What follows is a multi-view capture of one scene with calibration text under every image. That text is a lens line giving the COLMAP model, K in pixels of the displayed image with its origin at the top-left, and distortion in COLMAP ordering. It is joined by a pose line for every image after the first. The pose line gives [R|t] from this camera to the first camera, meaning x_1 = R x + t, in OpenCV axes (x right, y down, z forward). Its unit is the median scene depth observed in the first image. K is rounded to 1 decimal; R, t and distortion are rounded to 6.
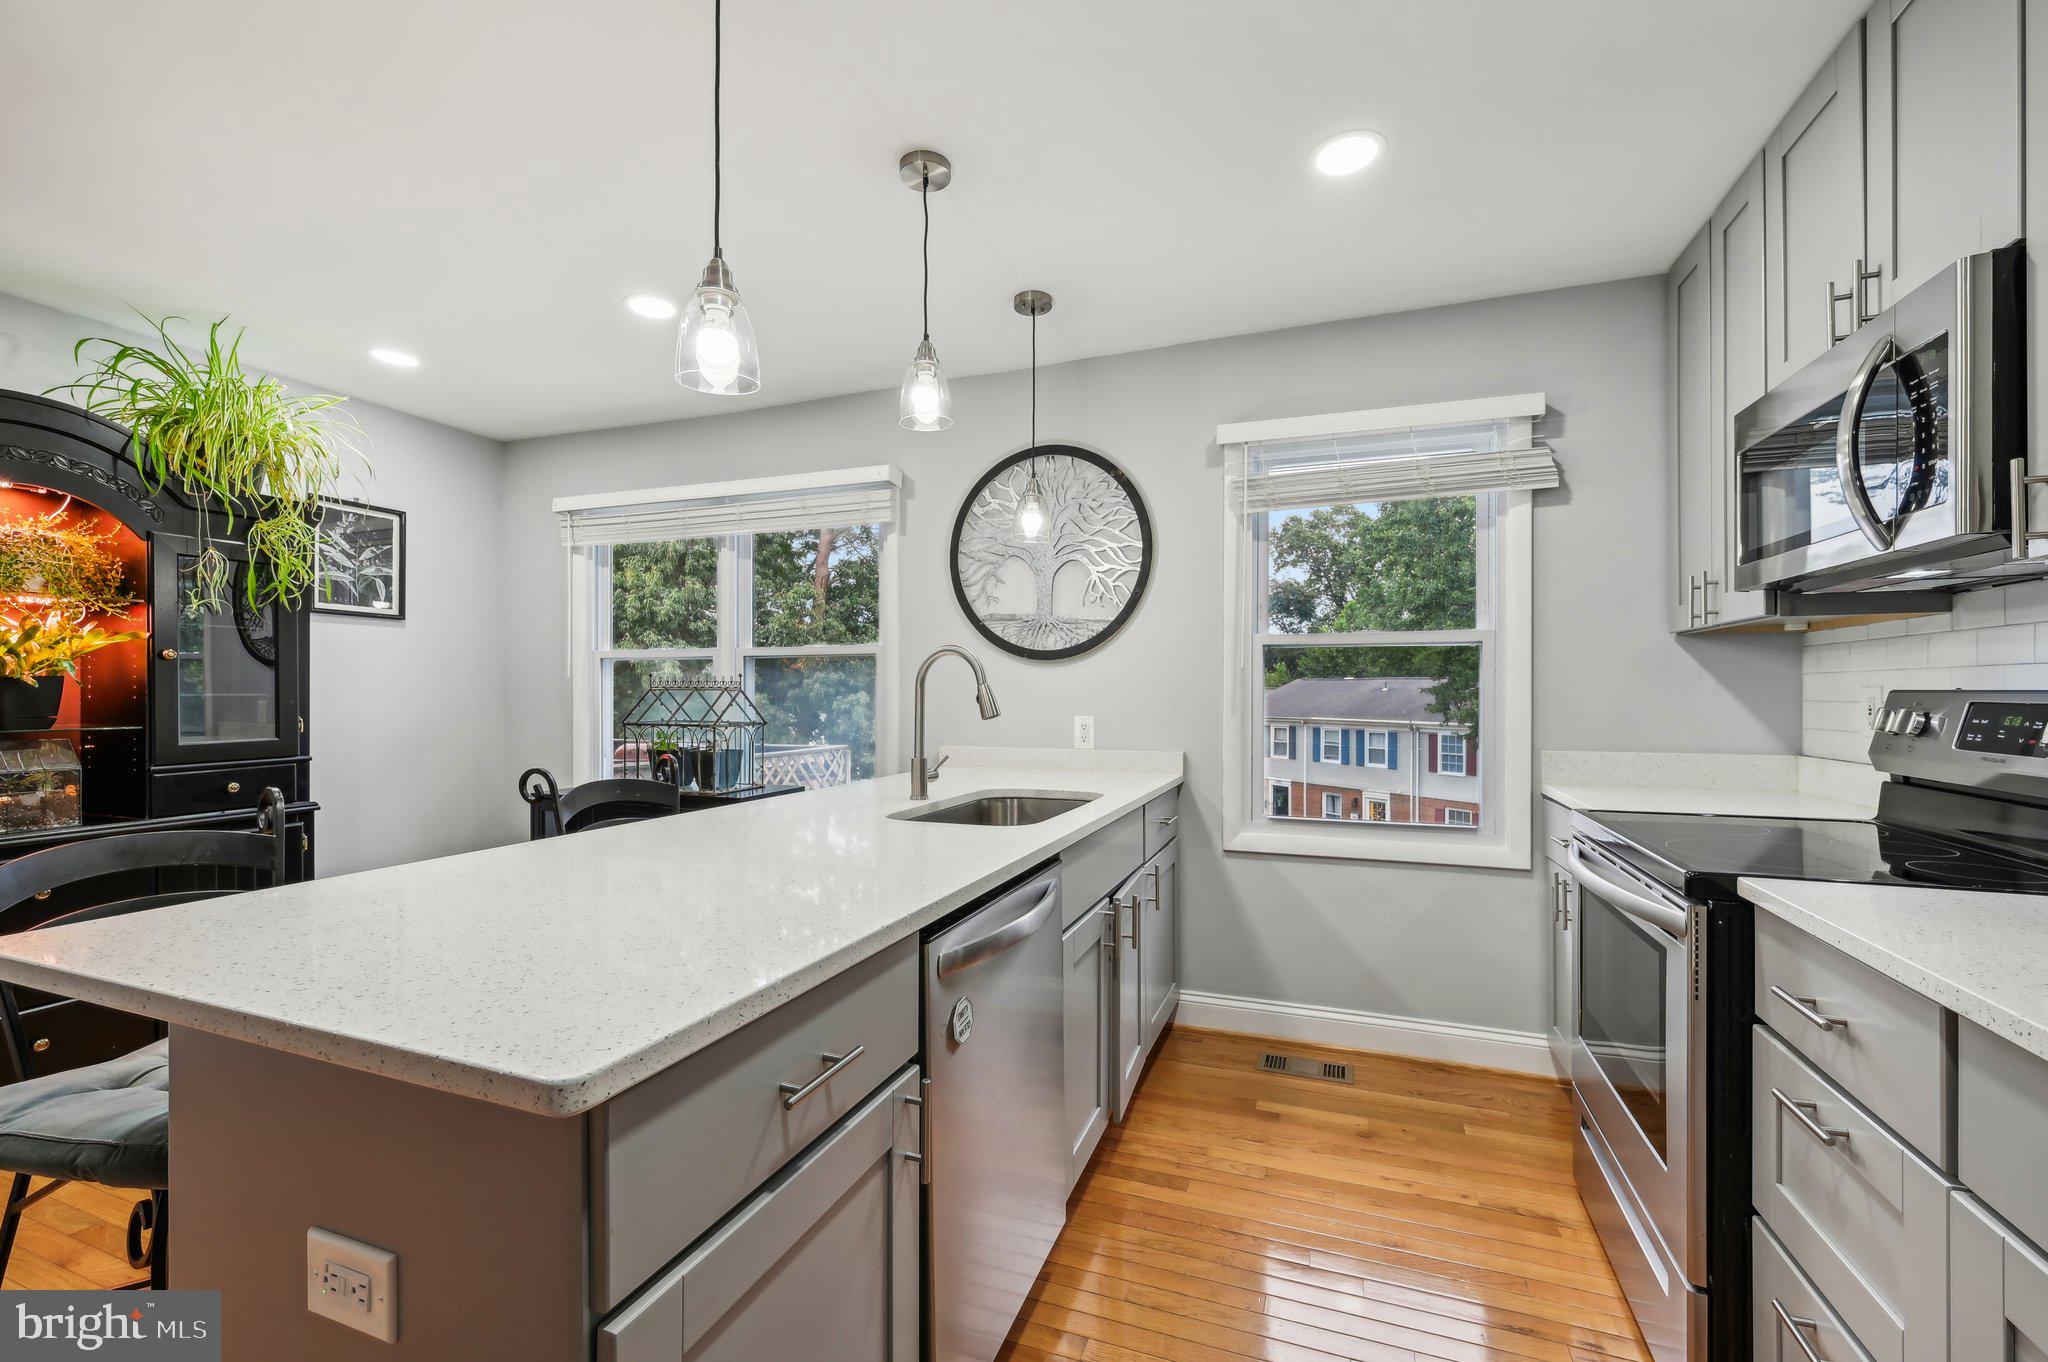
lens RADIAL K [[832.5, 0, 1033.6], [0, 832.5, 683.9], [0, 0, 1]] dist [0.000710, -0.000410]
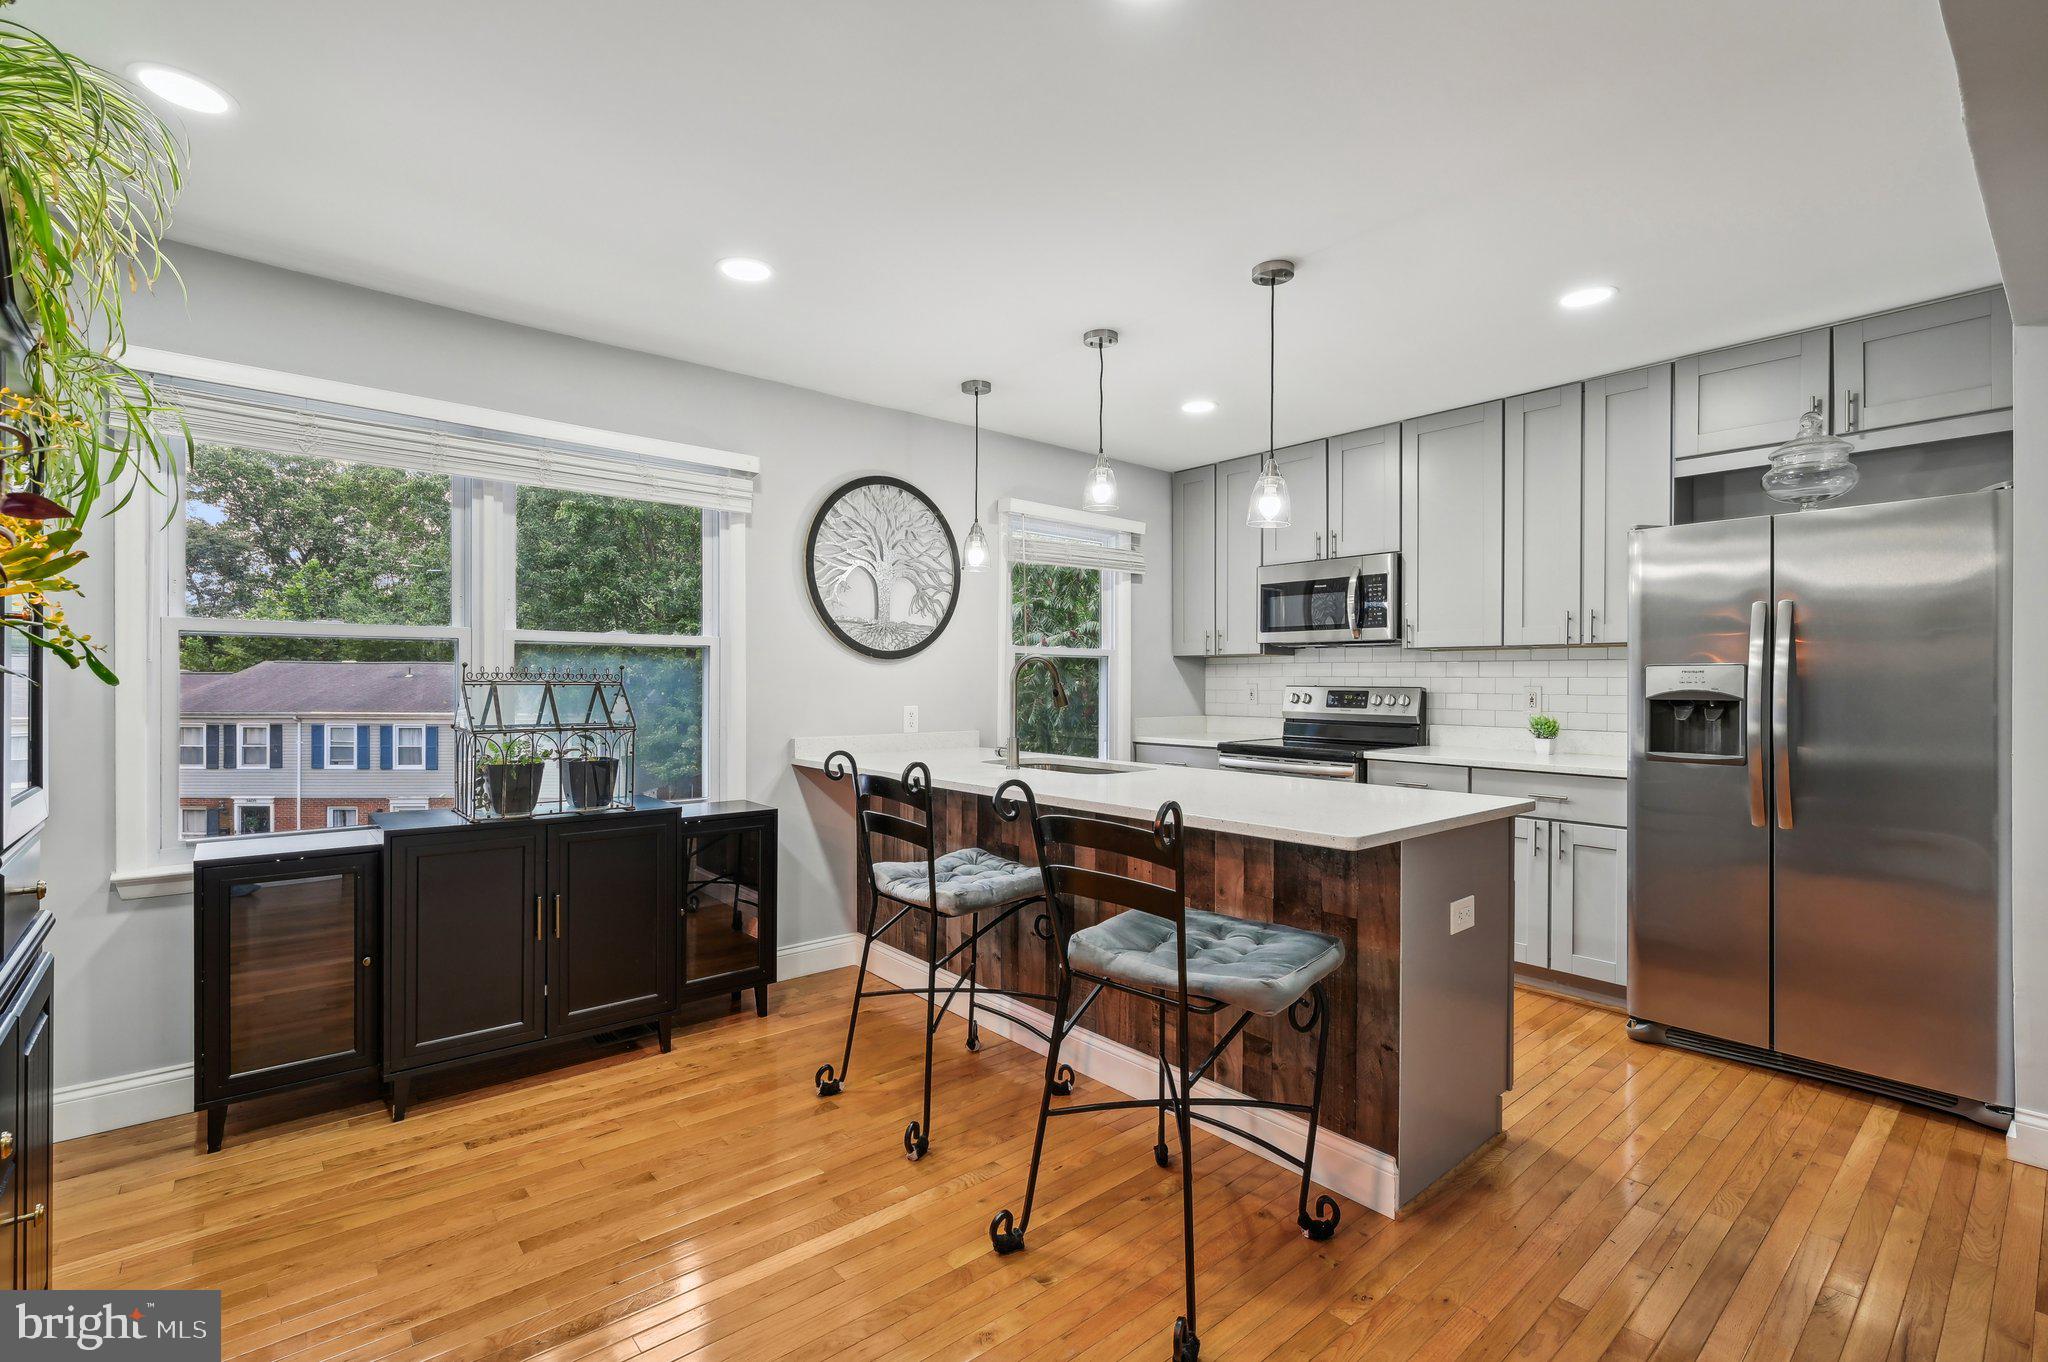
lens RADIAL K [[928.6, 0, 1017.8], [0, 928.6, 678.3], [0, 0, 1]] dist [-0.003638, -0.000108]
pose [[0.477718, 0.003076, 0.878508, -0.875390], [-0.011672, 0.999928, 0.002845, -0.006553], [-0.878436, -0.011613, 0.477719, 0.174478]]
